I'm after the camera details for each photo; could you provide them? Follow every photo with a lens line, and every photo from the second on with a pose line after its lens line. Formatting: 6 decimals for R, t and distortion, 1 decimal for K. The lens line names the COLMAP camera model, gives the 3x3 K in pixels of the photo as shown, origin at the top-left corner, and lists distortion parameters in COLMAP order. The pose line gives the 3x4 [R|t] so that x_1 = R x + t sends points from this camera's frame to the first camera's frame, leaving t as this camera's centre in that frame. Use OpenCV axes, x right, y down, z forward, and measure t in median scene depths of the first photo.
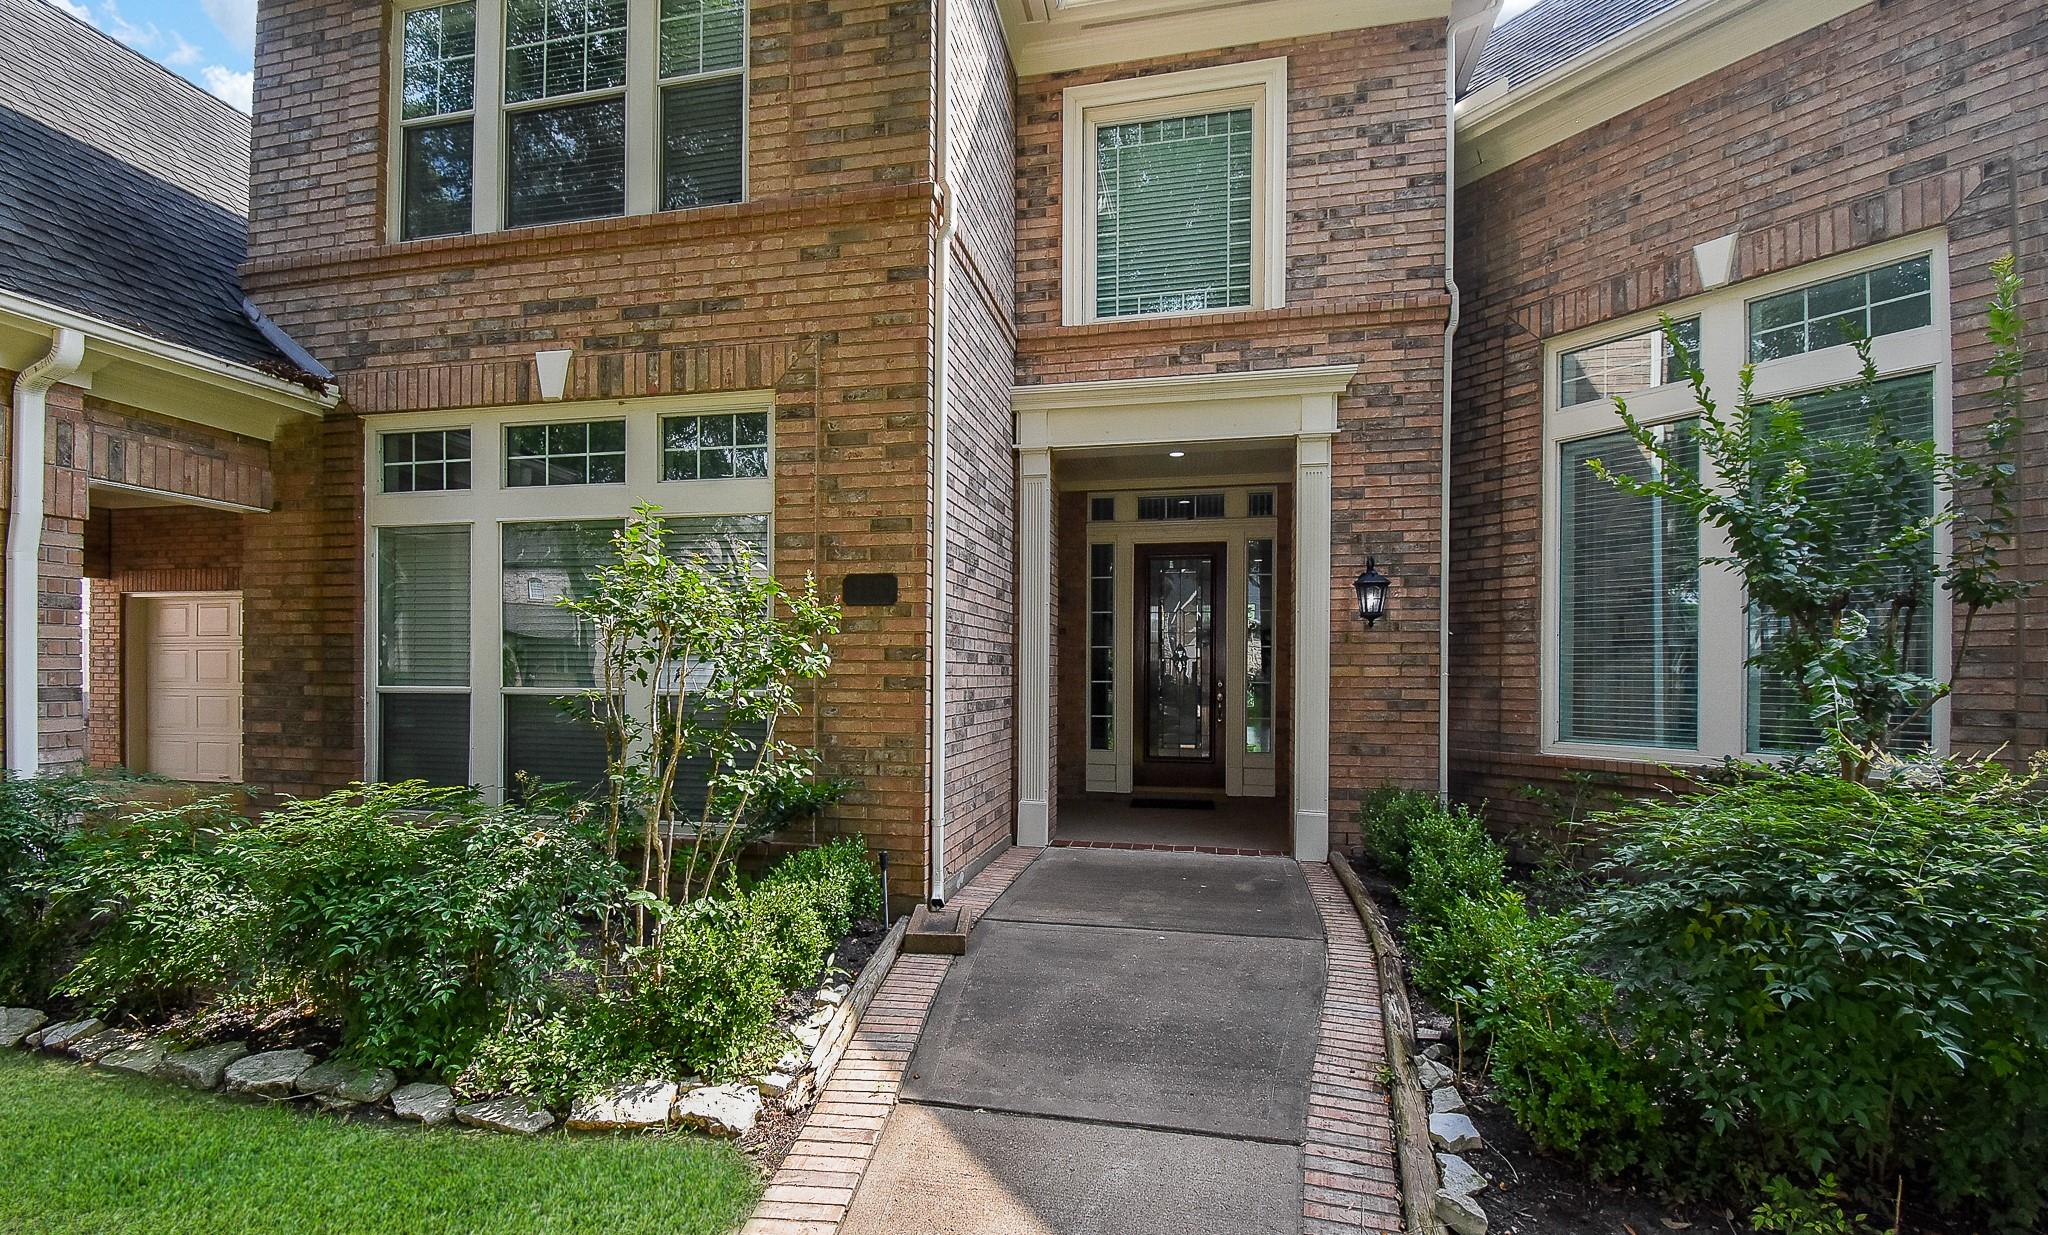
lens RADIAL K [[866.4, 0, 1018.9], [0, 866.4, 673.3], [0, 0, 1]] dist [0.001343, -0.000014]
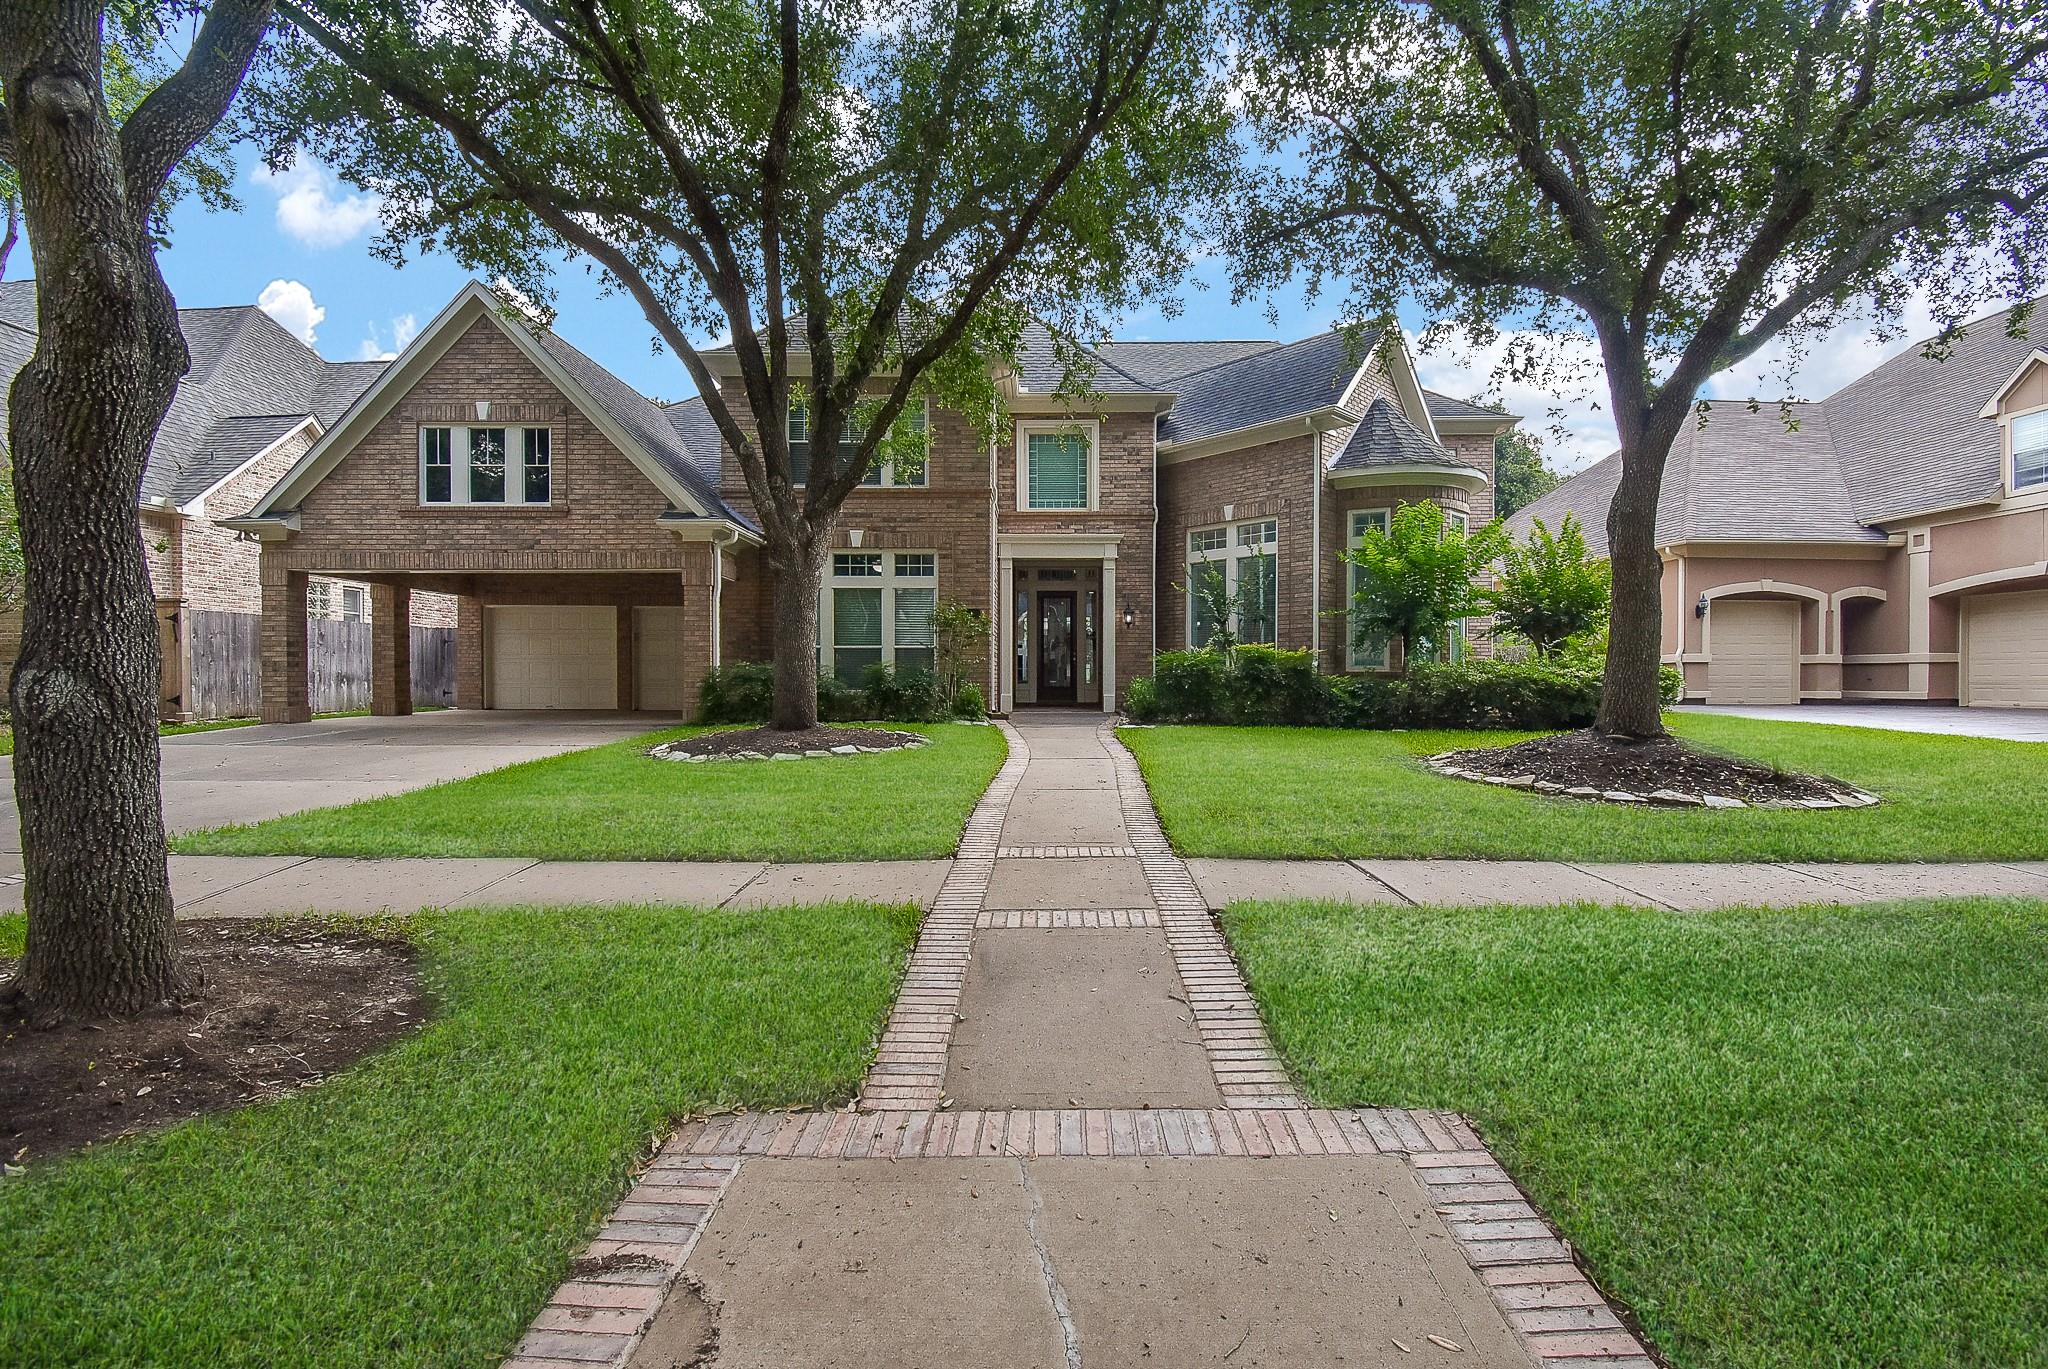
lens RADIAL K [[909.7, 0, 1021.1], [0, 909.7, 677.6], [0, 0, 1]] dist [-0.008097, -0.000103]
pose [[0.981192, -0.003013, 0.193012, -0.500760], [0.004029, 0.999980, -0.004873, 0.120567], [-0.192993, 0.005559, 0.981184, -1.805926]]
